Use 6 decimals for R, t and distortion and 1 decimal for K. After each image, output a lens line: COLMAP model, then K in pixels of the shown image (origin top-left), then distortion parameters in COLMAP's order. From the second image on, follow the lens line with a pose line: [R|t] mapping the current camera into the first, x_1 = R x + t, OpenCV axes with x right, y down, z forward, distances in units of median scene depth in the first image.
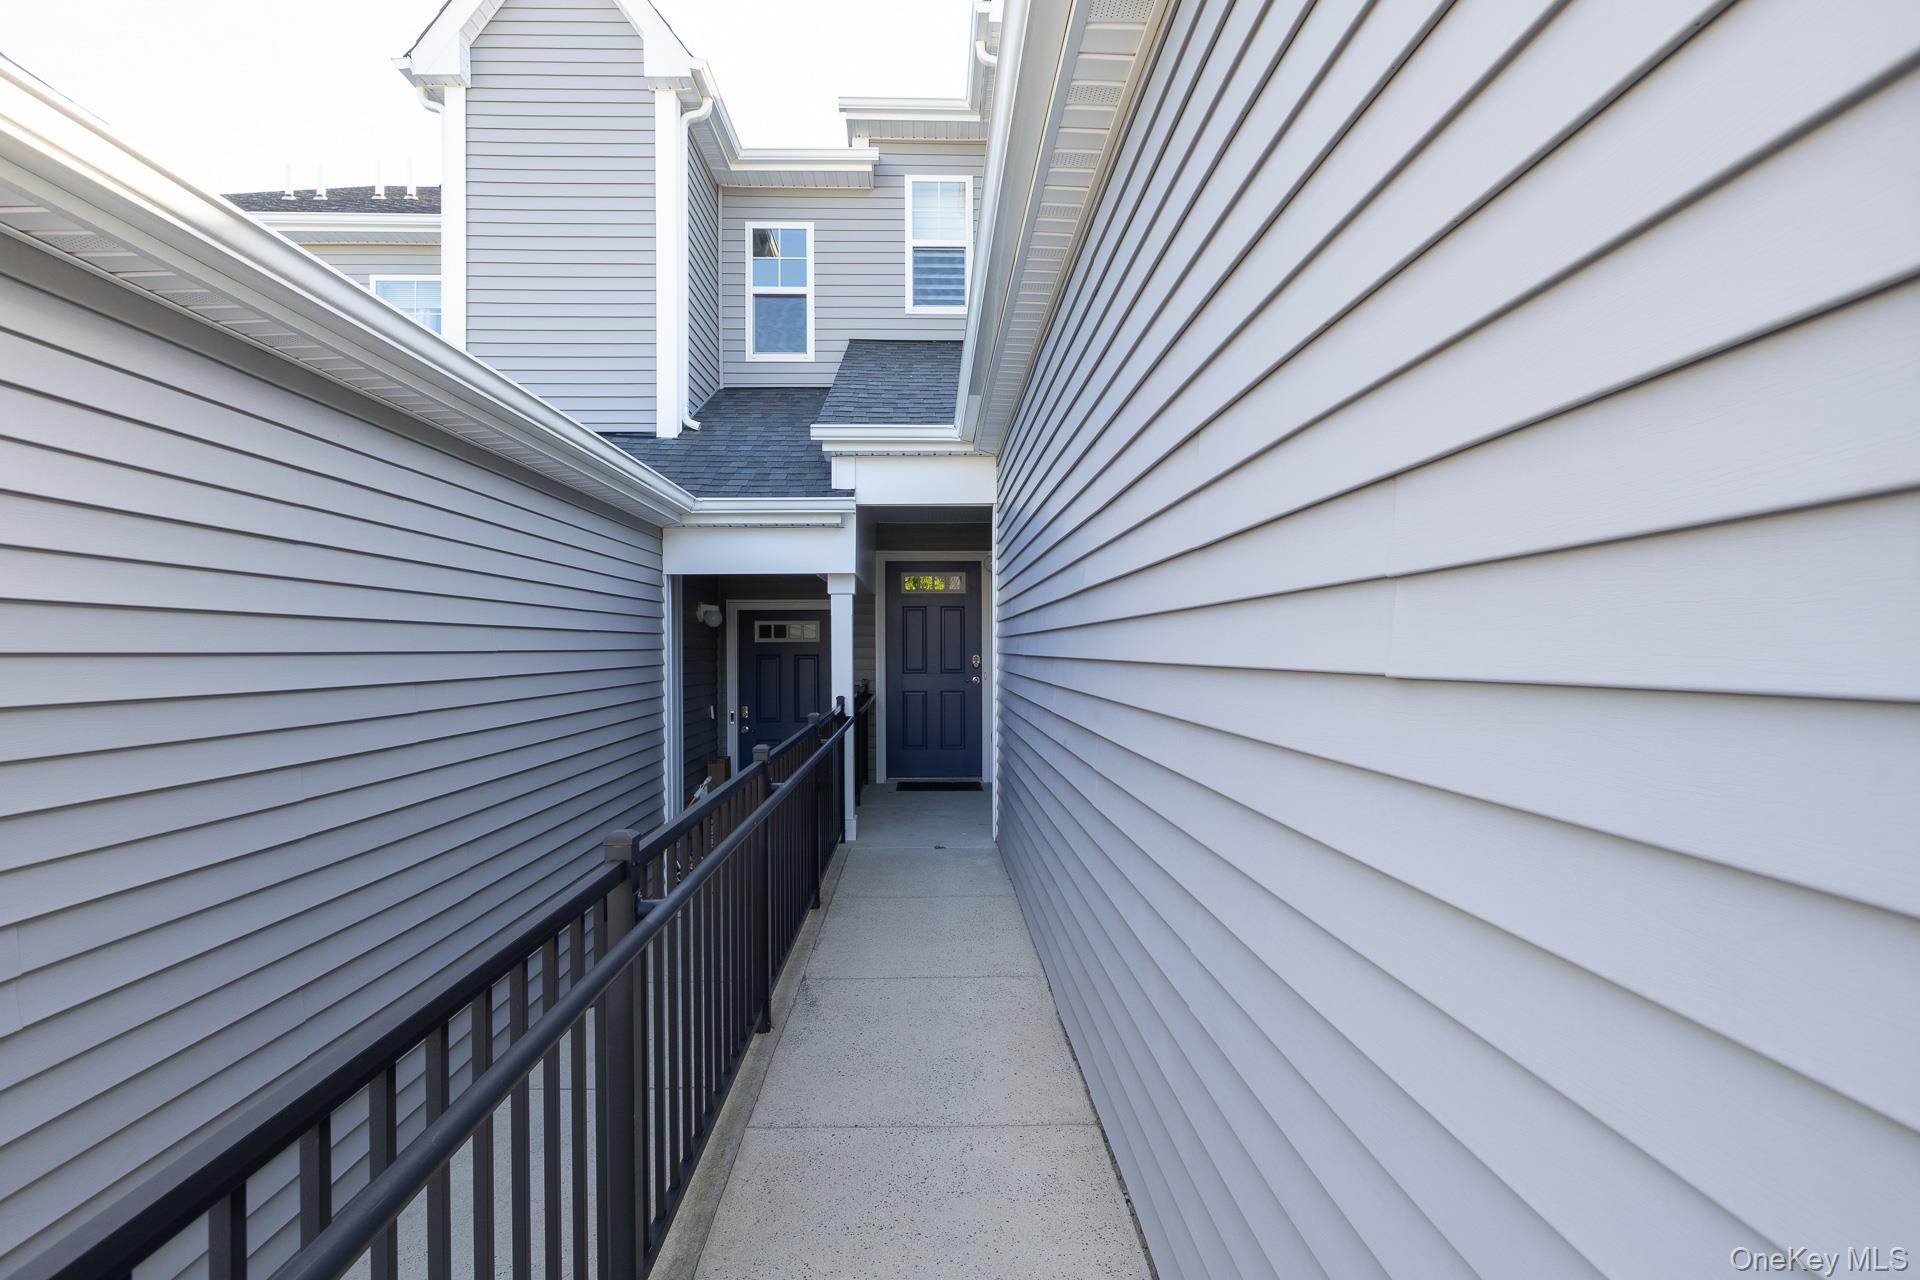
lens RADIAL K [[1049.7, 0, 960.0], [0, 1049.7, 640.0], [0, 0, 1]] dist [0.001053, 0.000345]
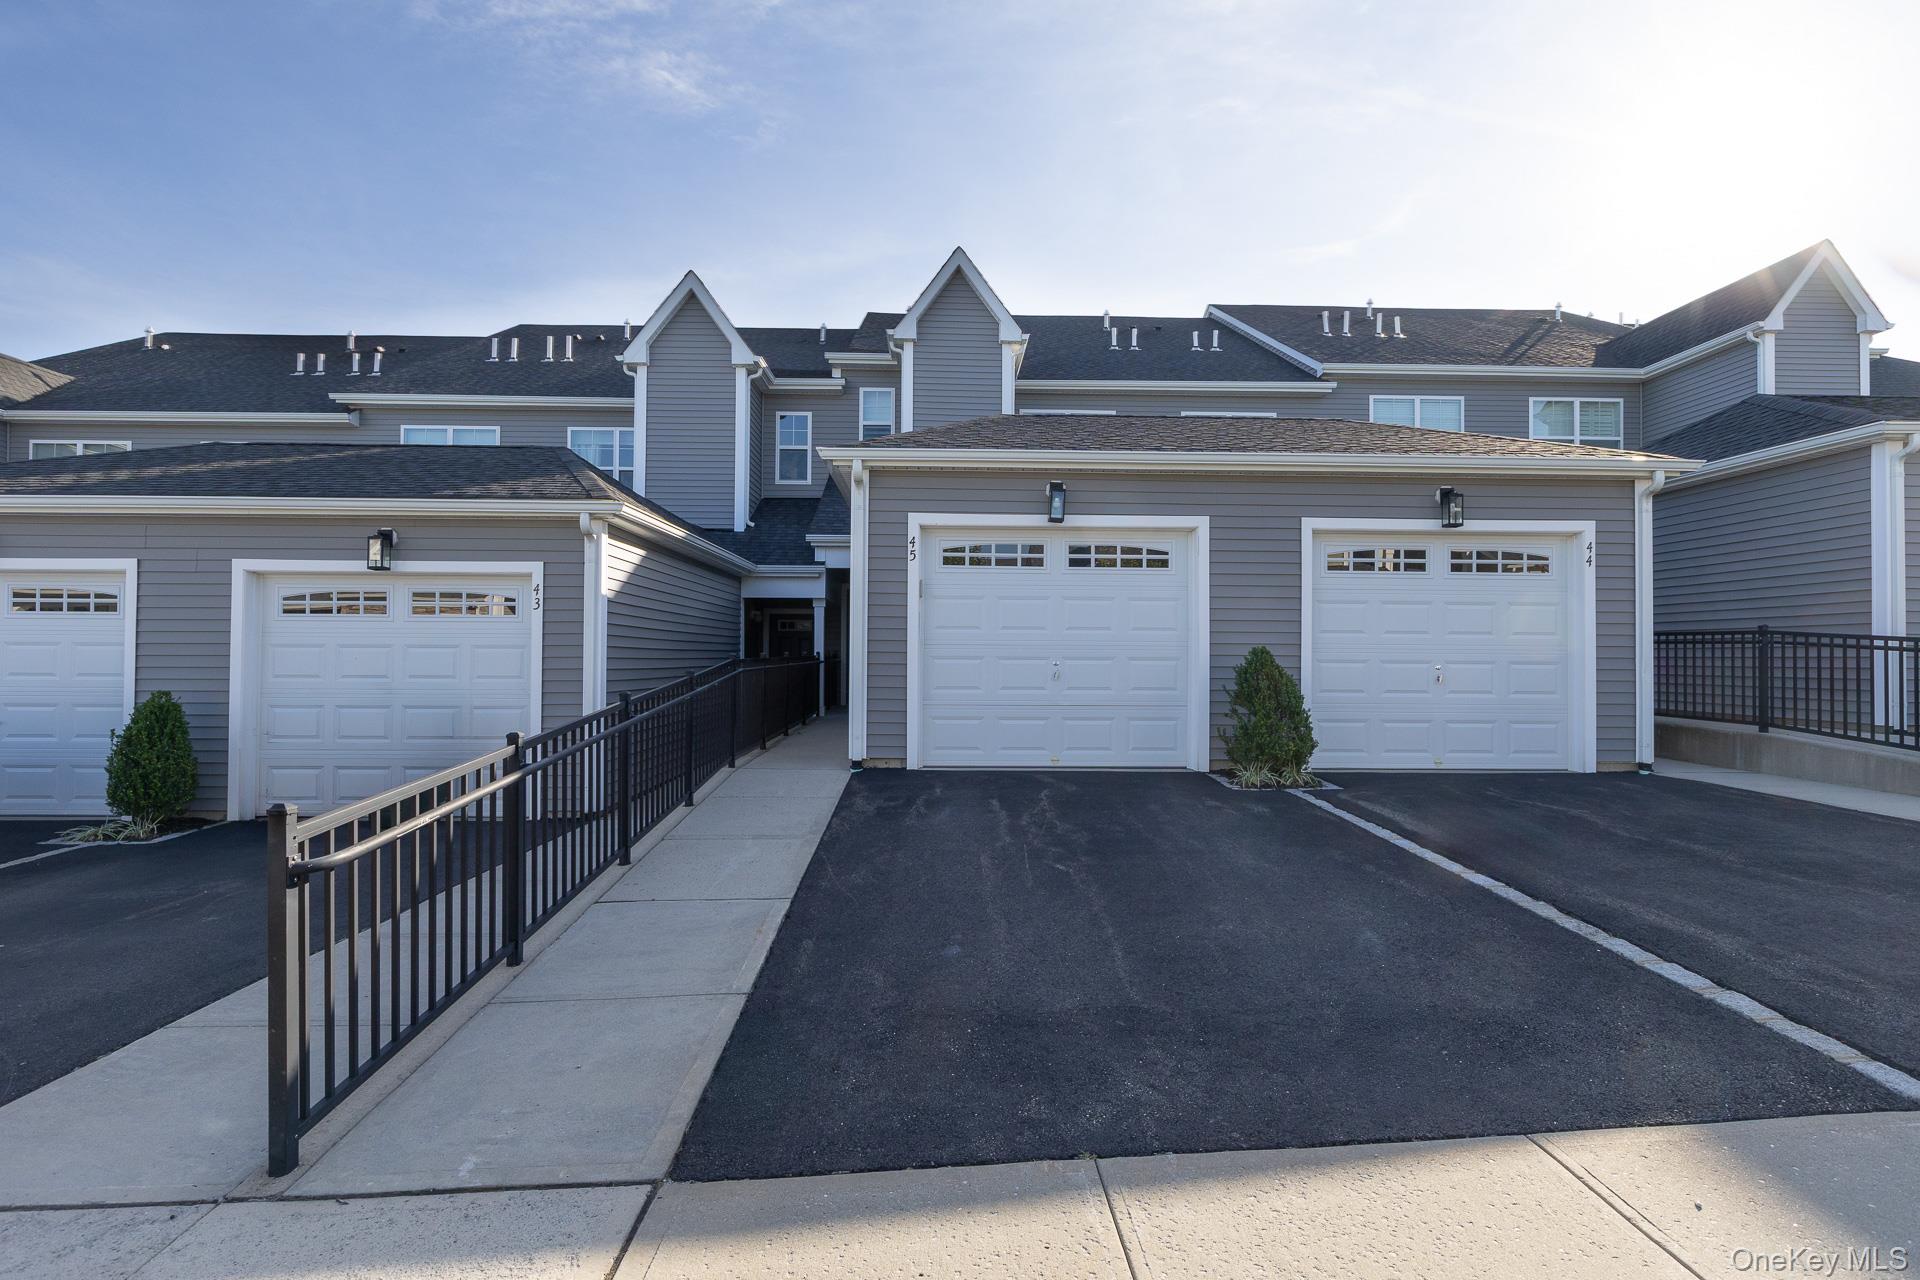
lens RADIAL K [[1049.7, 0, 960.0], [0, 1049.7, 640.0], [0, 0, 1]] dist [0.001053, 0.000345]
pose [[0.999871, 0.013209, -0.009164, 0.184253], [-0.013279, 0.999883, -0.007625, 0.034788], [0.009062, 0.007745, 0.999929, -1.089028]]
